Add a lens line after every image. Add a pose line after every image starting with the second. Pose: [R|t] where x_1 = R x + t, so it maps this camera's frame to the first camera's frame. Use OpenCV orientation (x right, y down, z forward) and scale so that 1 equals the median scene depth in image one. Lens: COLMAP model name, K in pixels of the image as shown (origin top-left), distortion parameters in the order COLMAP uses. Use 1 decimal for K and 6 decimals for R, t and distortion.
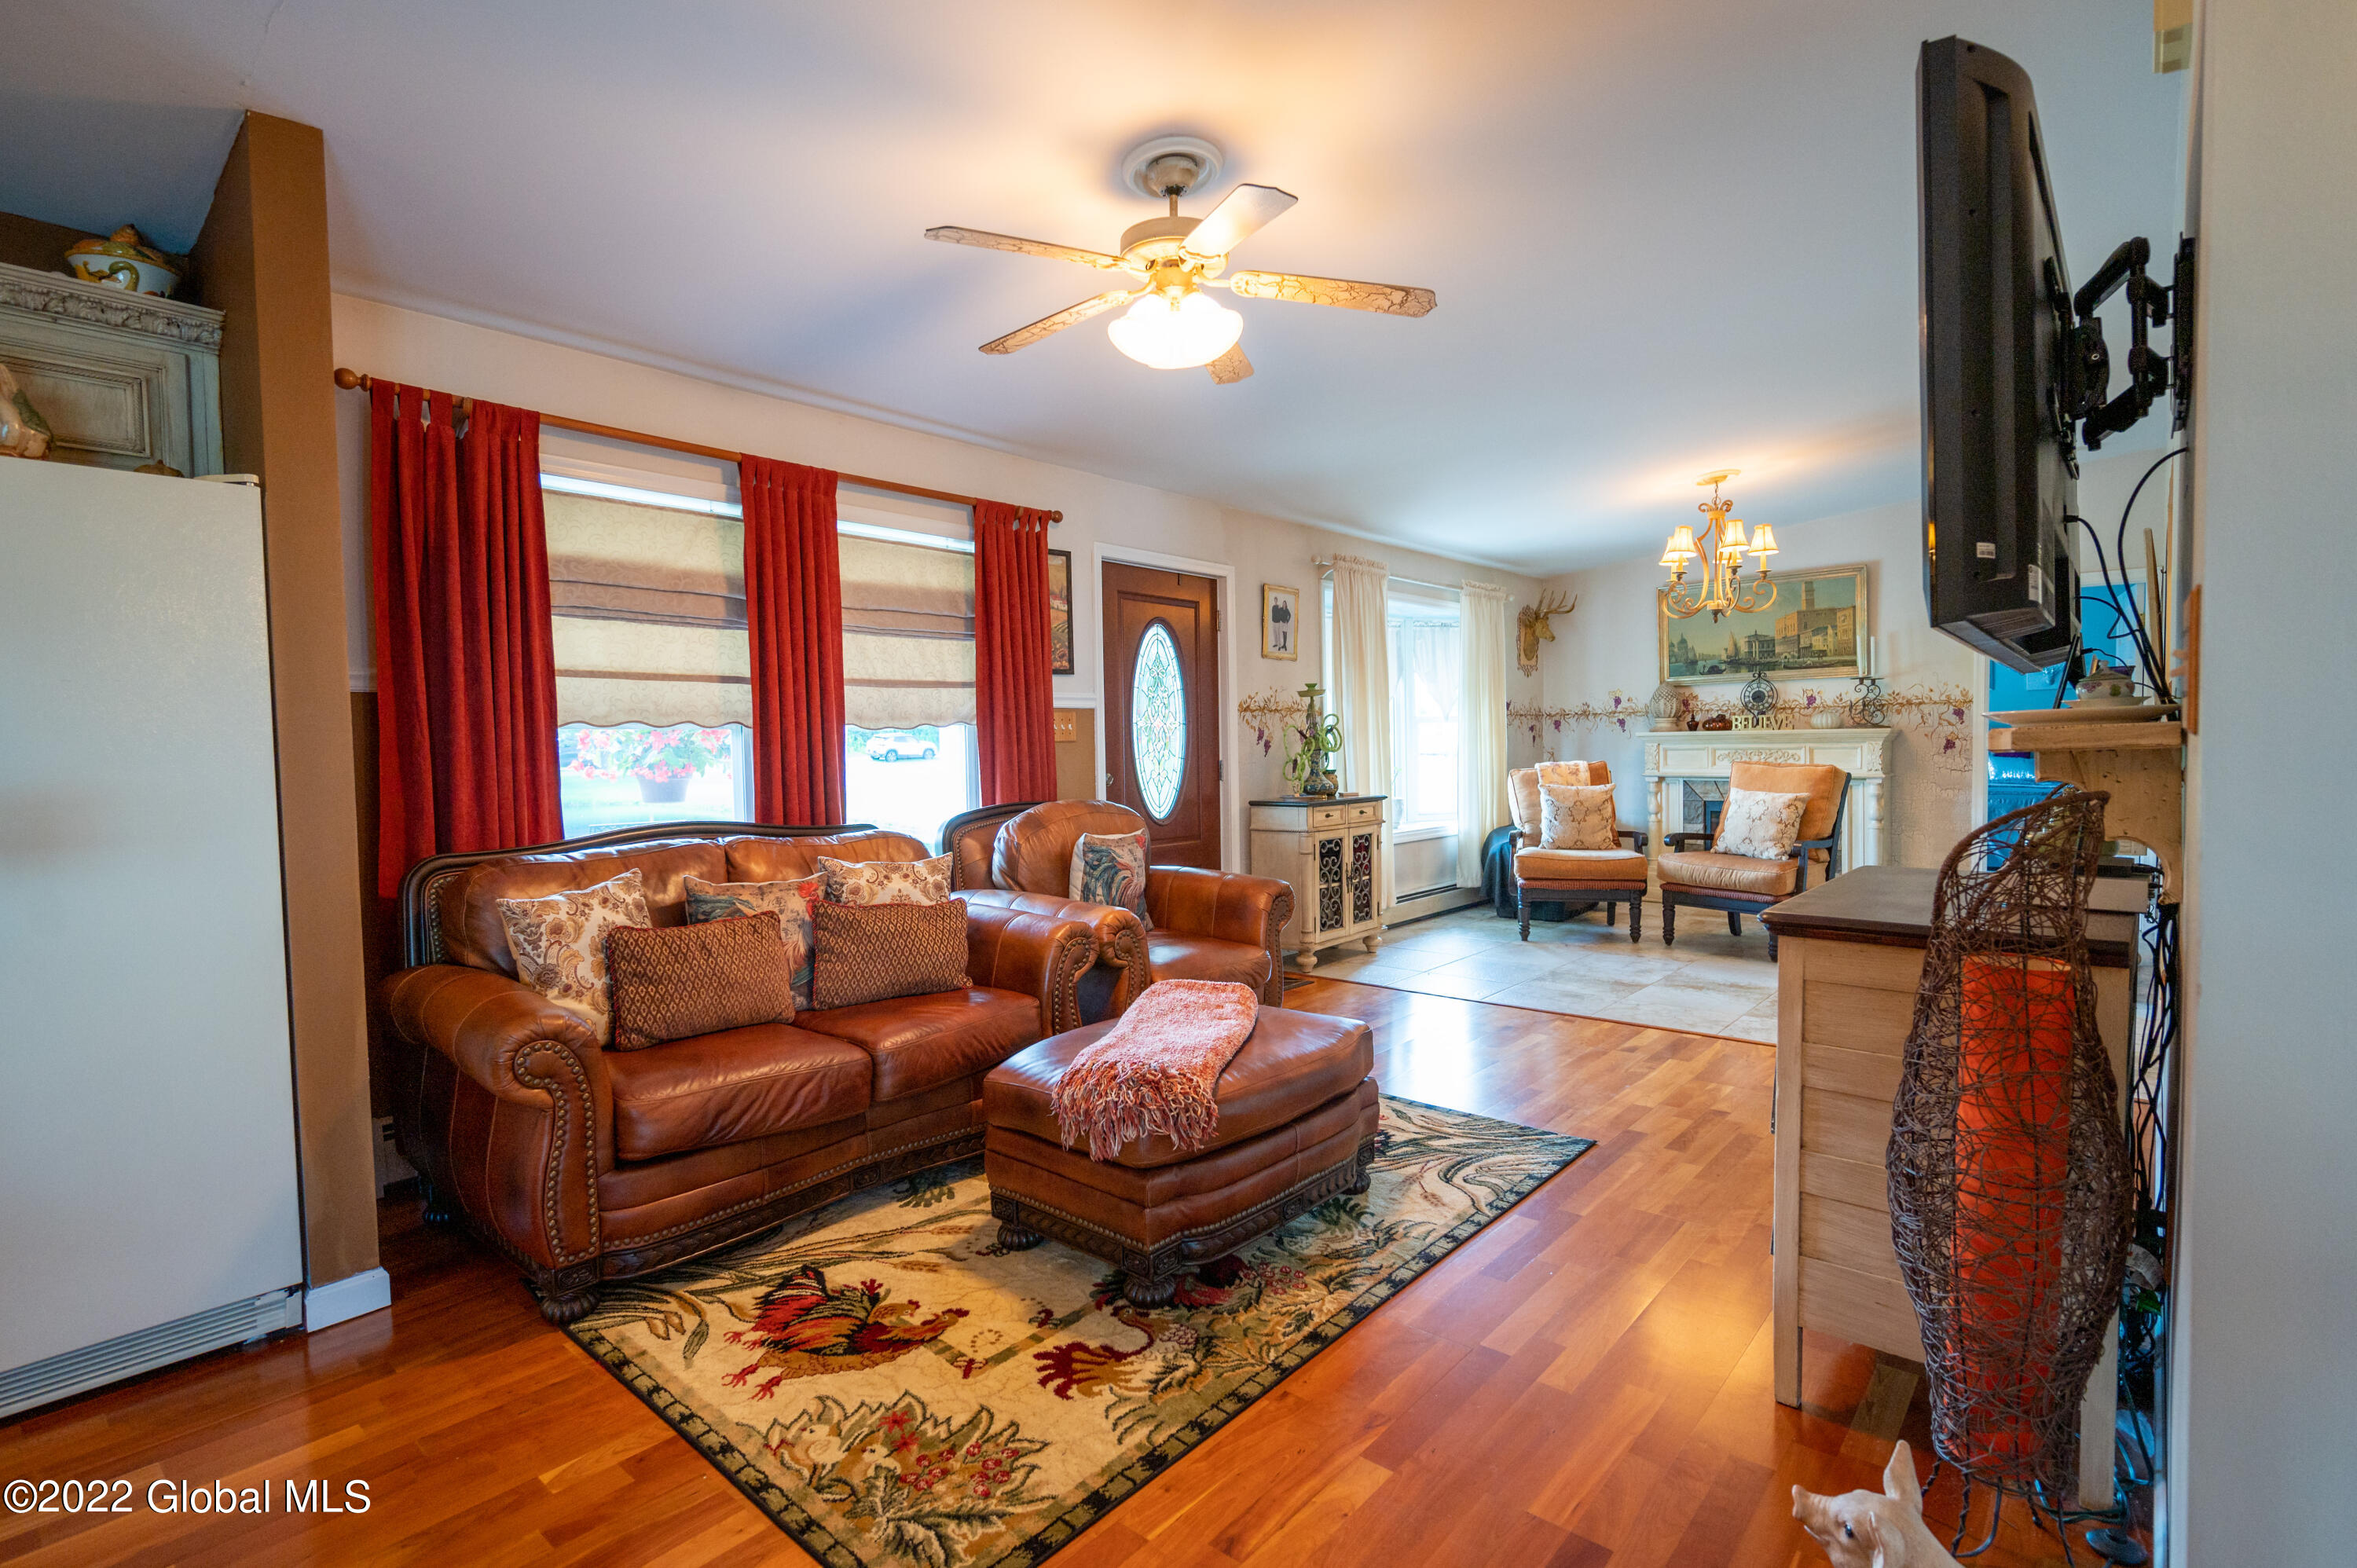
lens RADIAL K [[1120.1, 0, 1157.4], [0, 1120.1, 791.2], [0, 0, 1]] dist [-0.000385, -0.000206]
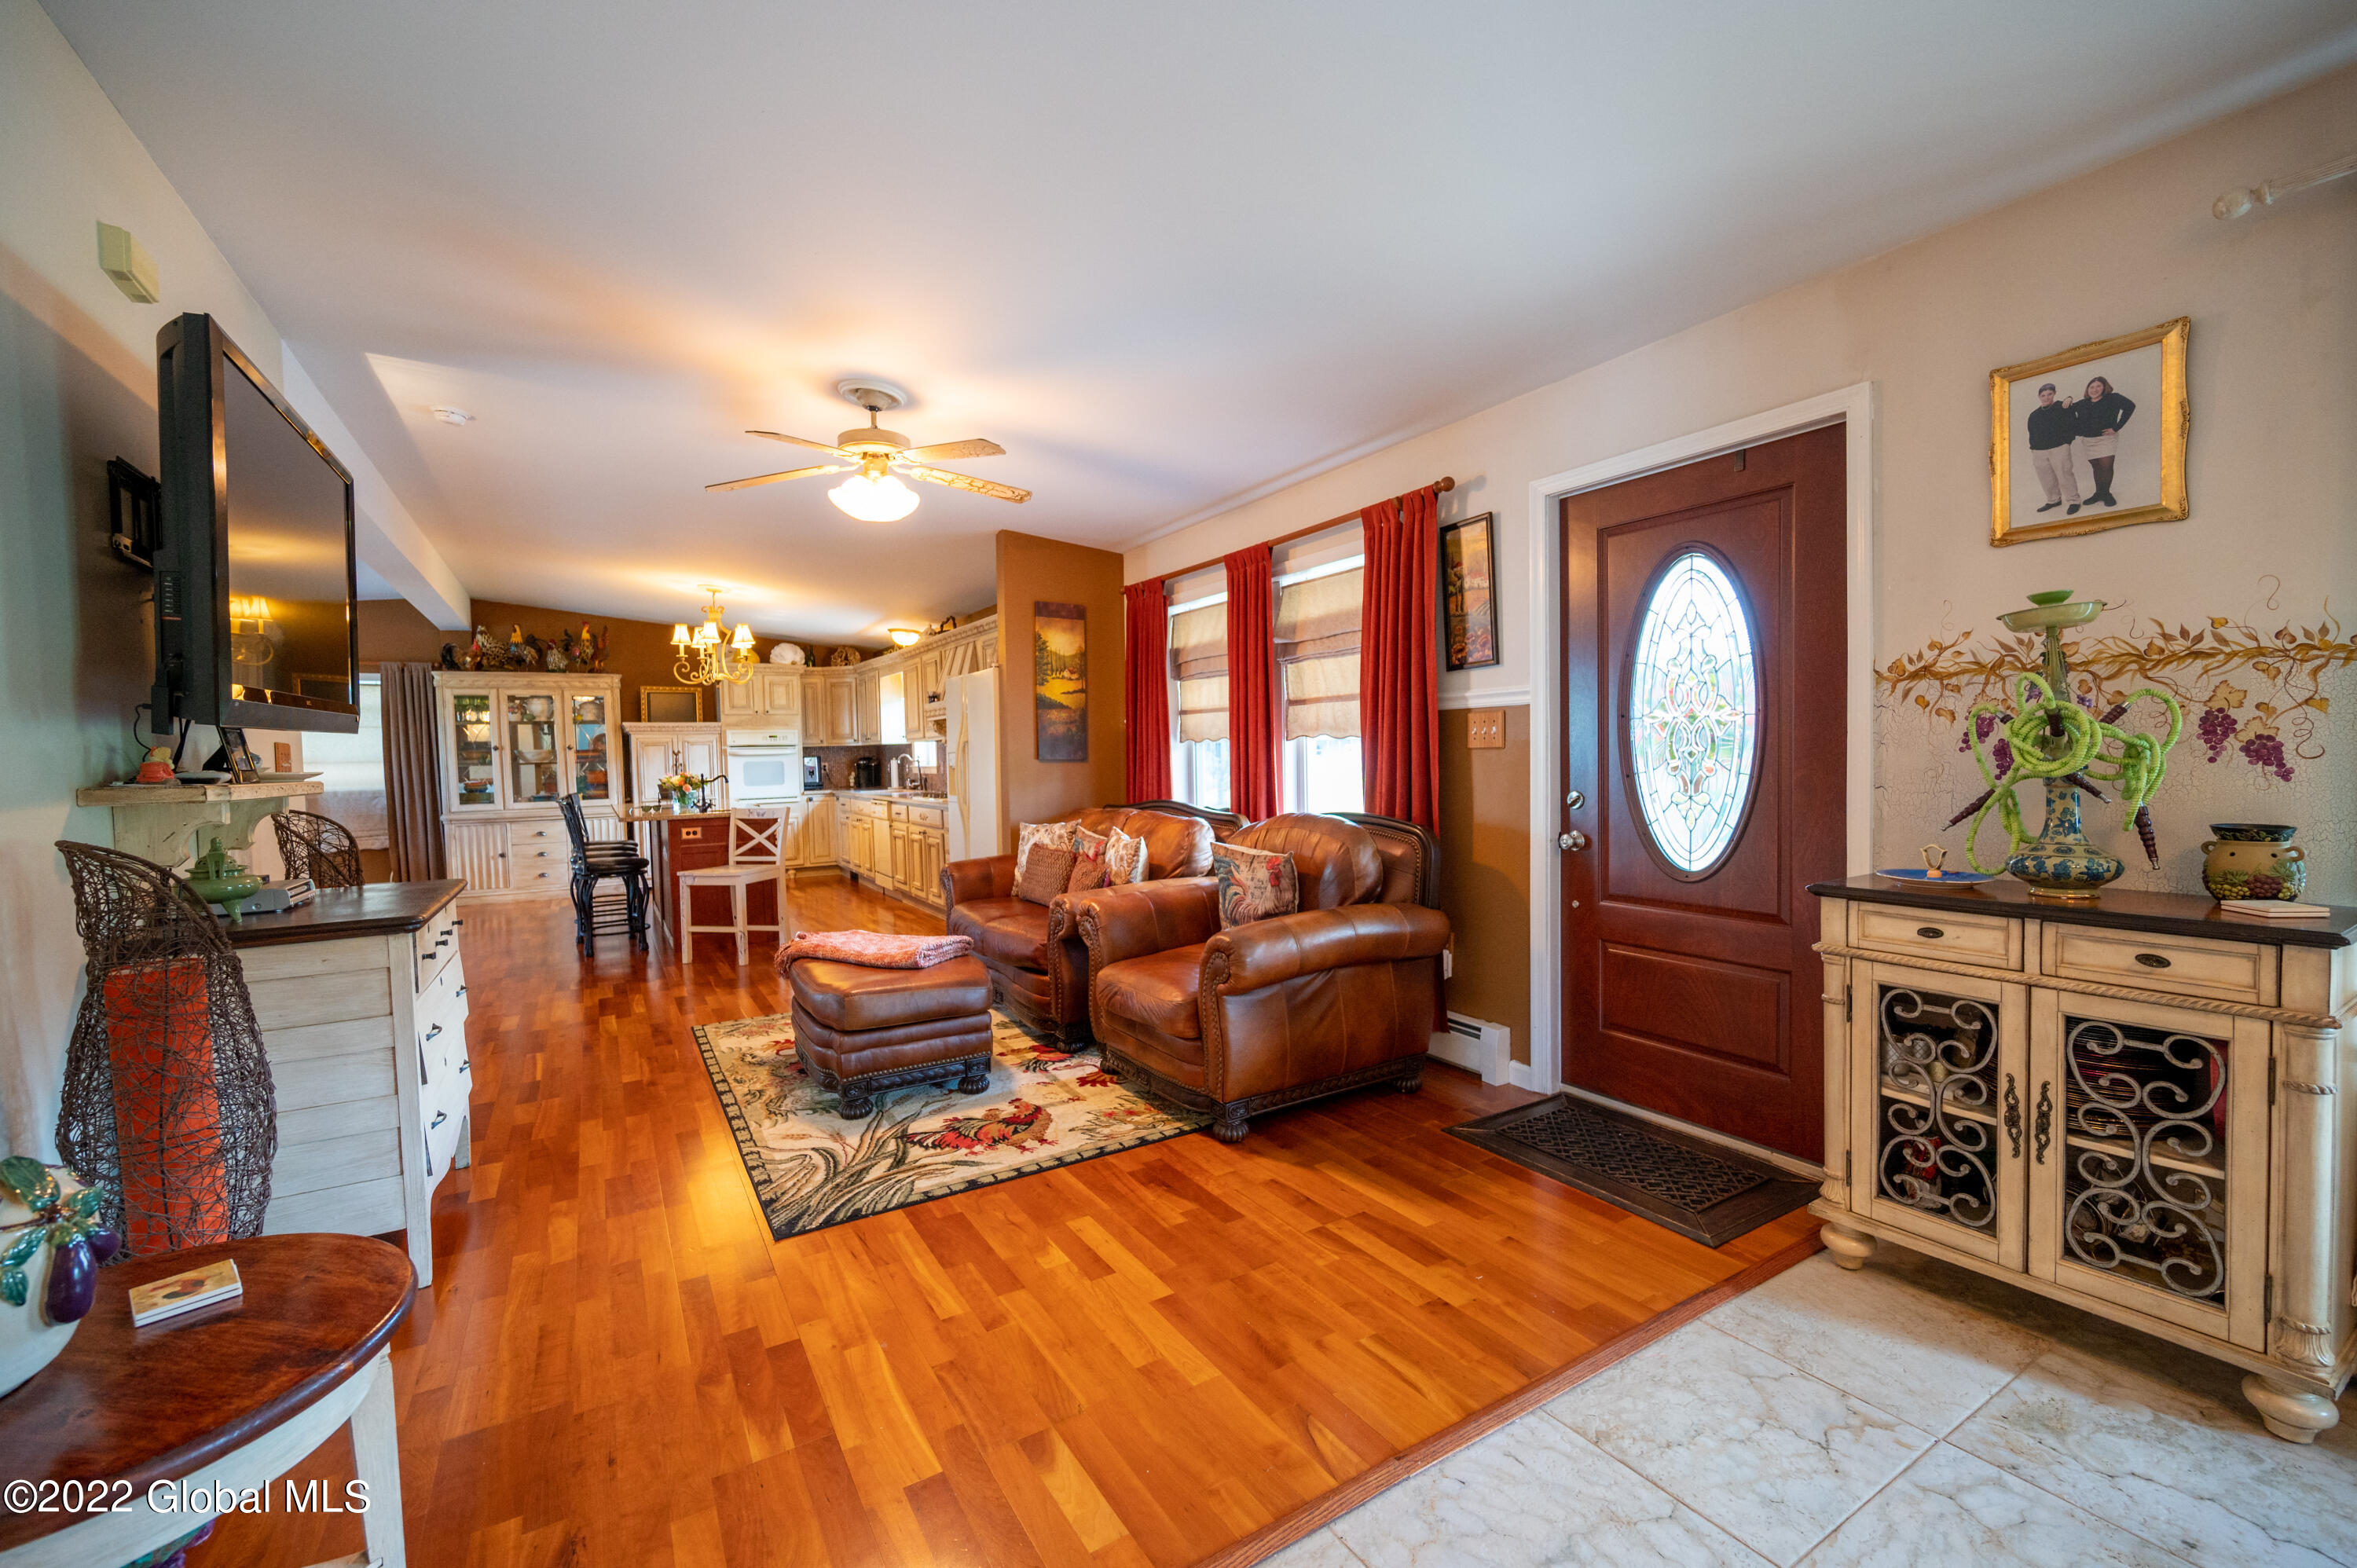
lens RADIAL K [[963.0, 0, 1178.5], [0, 963.0, 784.0], [0, 0, 1]] dist [0.000208, 0.000101]
pose [[-0.287136, 0.051402, -0.956510, 0.527123], [-0.015760, 0.998171, 0.058371, -0.045043], [0.957760, 0.031835, -0.285801, 0.793551]]
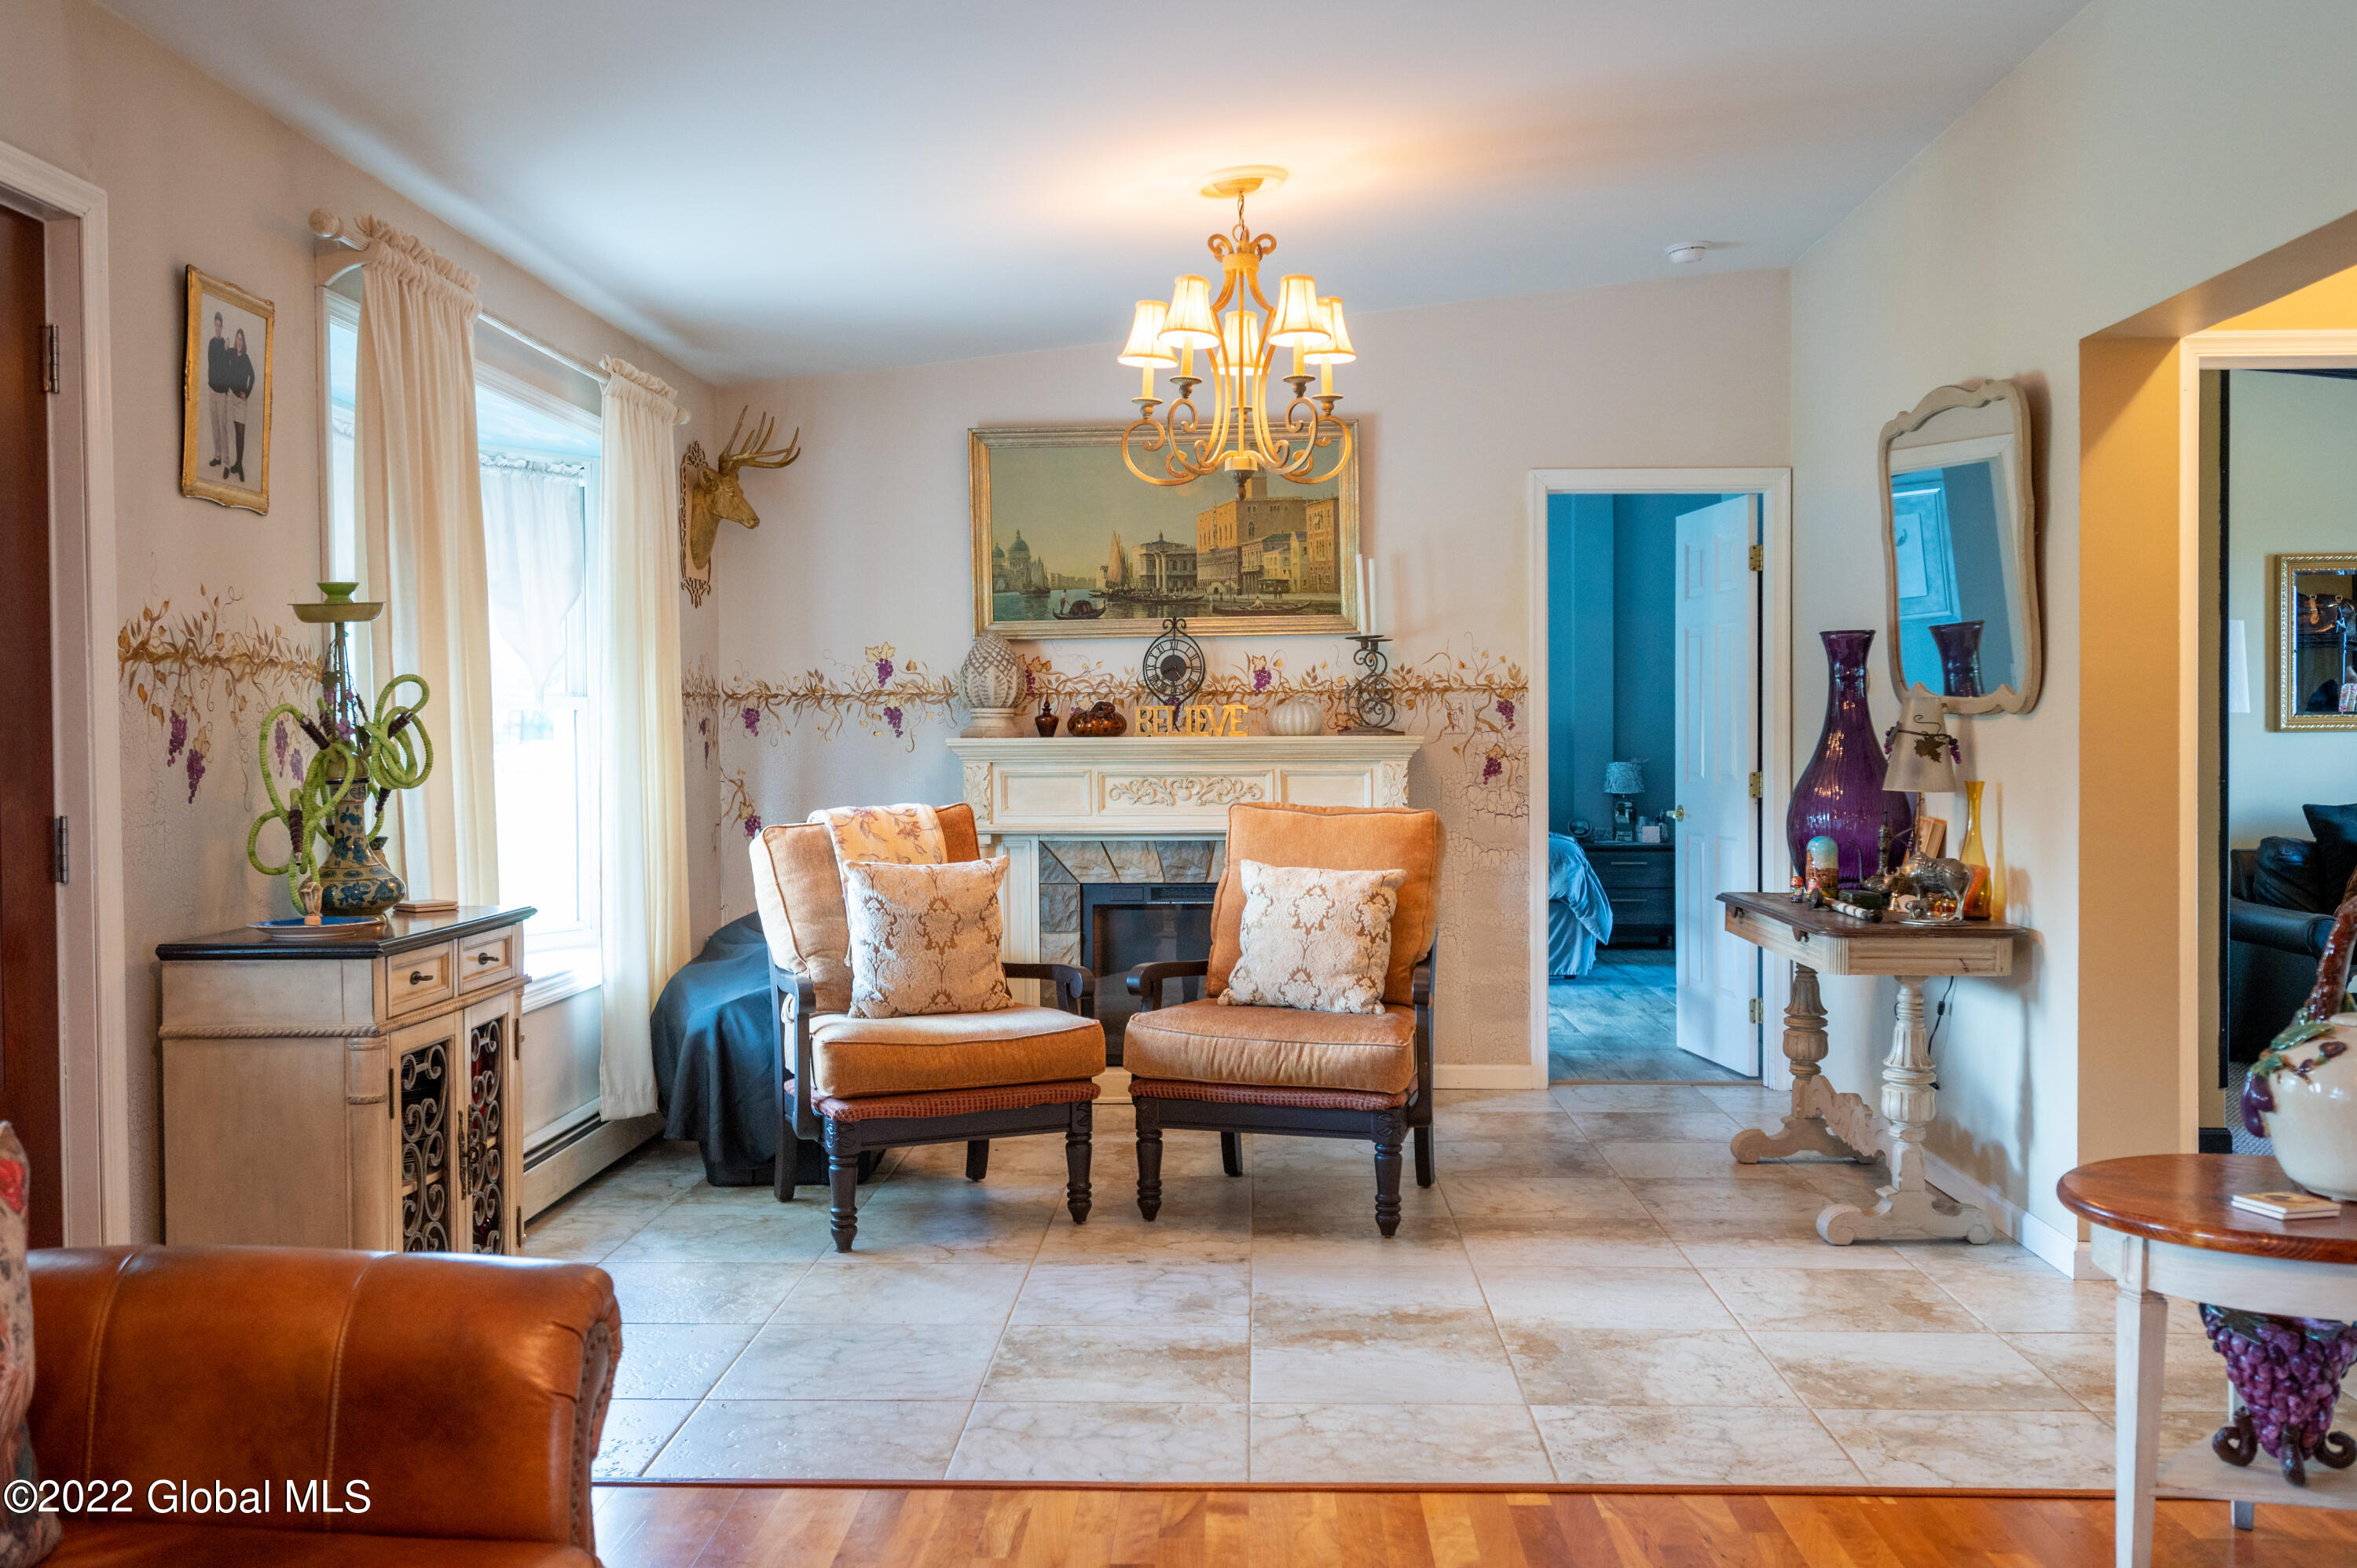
lens RADIAL K [[2158.0, 0, 1178.5], [0, 2158.0, 784.0], [0, 0, 1]] dist [-0.001825, 0.002922]
pose [[0.770542, -0.002873, 0.637383, -0.079036], [0.021327, 0.999546, -0.021276, -0.016592], [-0.637033, 0.029987, 0.770253, 0.335874]]
